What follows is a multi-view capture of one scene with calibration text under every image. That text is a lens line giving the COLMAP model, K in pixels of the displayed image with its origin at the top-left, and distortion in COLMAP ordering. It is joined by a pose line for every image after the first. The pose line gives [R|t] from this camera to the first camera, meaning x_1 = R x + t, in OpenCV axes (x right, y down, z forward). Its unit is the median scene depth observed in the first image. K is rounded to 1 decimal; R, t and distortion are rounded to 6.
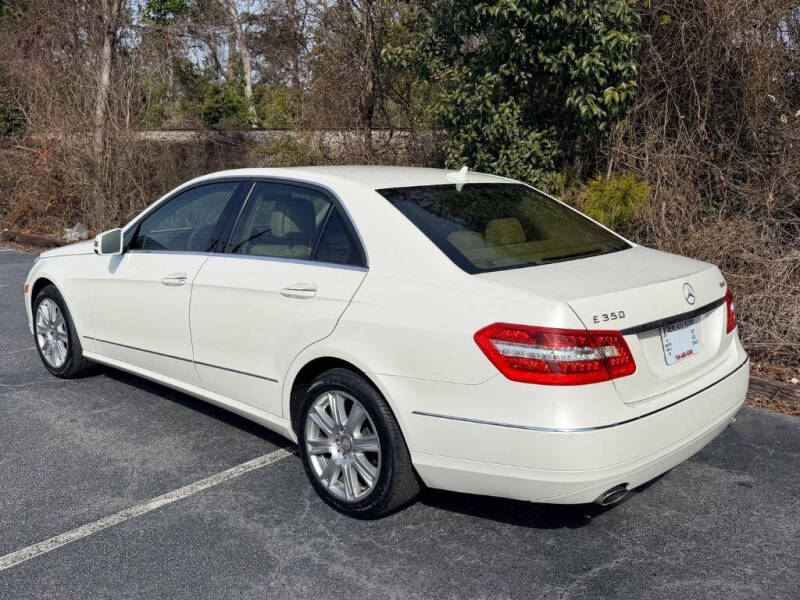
lens RADIAL K [[726.7, 0, 405.2], [0, 726.7, 297.9], [0, 0, 1]] dist [0.058328, -0.065800]
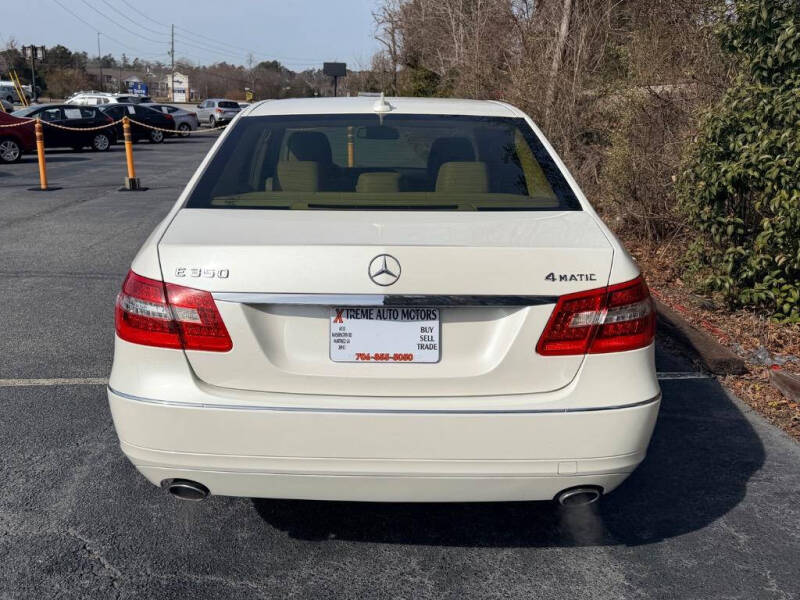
lens RADIAL K [[726.7, 0, 383.8], [0, 726.7, 288.8], [0, 0, 1]] dist [0.058328, -0.065800]
pose [[0.675197, 0.174090, -0.716800, 0.834640], [-0.141694, 0.984264, 0.105579, -0.056607], [0.723901, 0.030279, 0.689239, 0.506670]]
